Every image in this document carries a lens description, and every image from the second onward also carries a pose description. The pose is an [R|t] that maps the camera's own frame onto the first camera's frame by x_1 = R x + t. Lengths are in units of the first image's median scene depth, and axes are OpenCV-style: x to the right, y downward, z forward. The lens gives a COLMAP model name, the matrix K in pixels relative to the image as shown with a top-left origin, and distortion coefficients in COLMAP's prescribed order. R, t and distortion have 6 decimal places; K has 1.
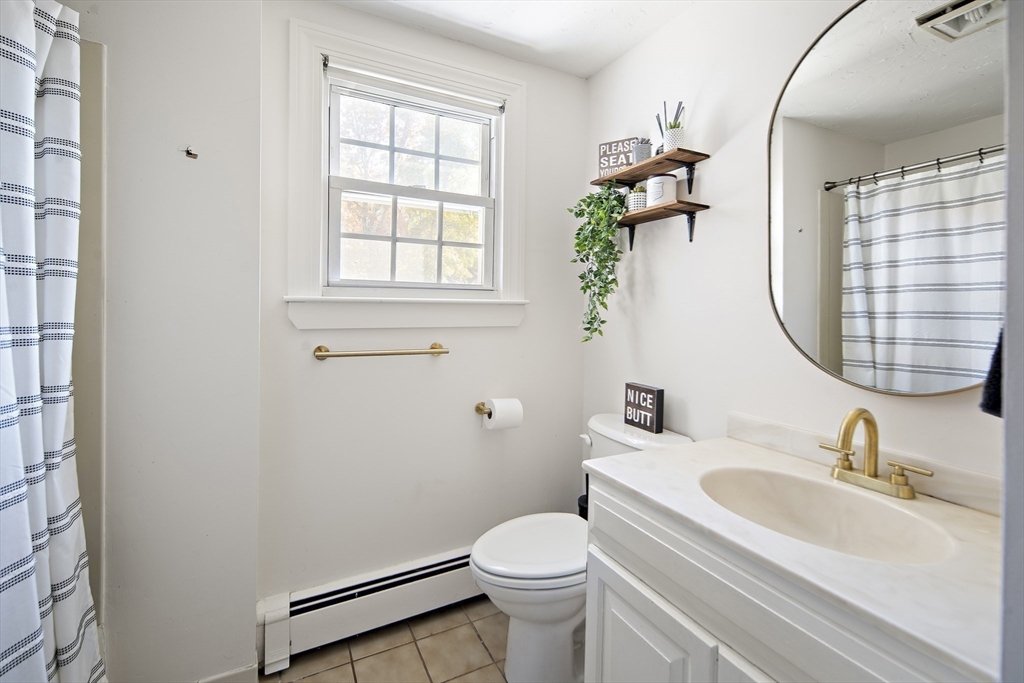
lens RADIAL K [[446.0, 0, 509.9], [0, 446.0, 297.8], [0, 0, 1]] dist [0.001239, -0.000060]
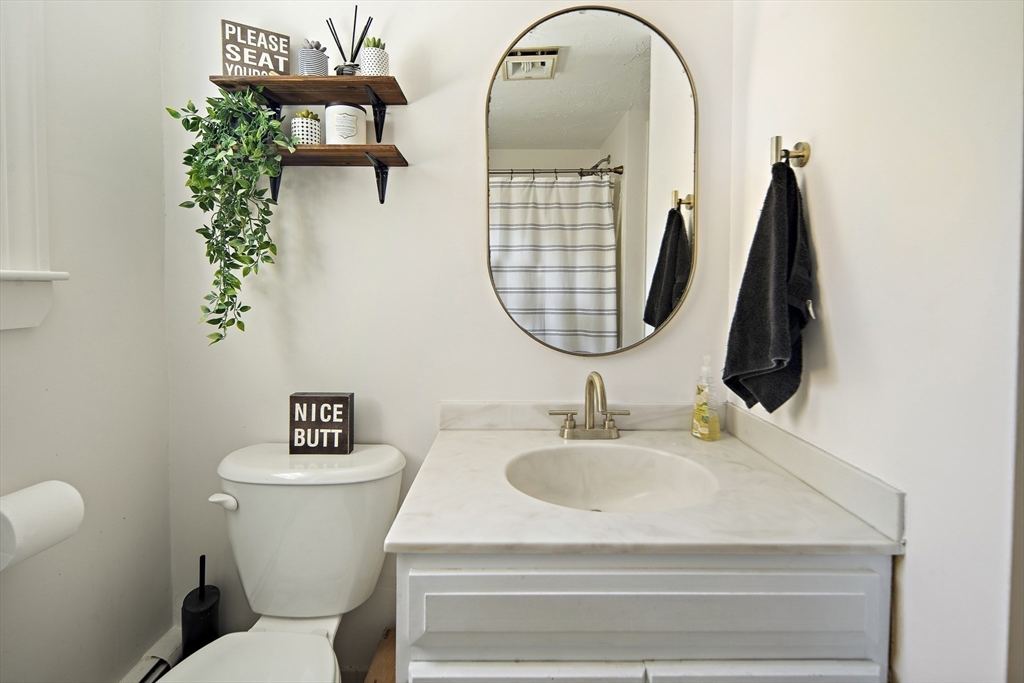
lens RADIAL K [[446.0, 0, 509.9], [0, 446.0, 297.8], [0, 0, 1]] dist [0.001239, -0.000060]
pose [[0.459349, -0.028330, 0.887804, -0.192219], [-0.014008, 0.999136, 0.039131, 0.009235], [-0.888145, -0.030412, 0.458555, 0.396876]]
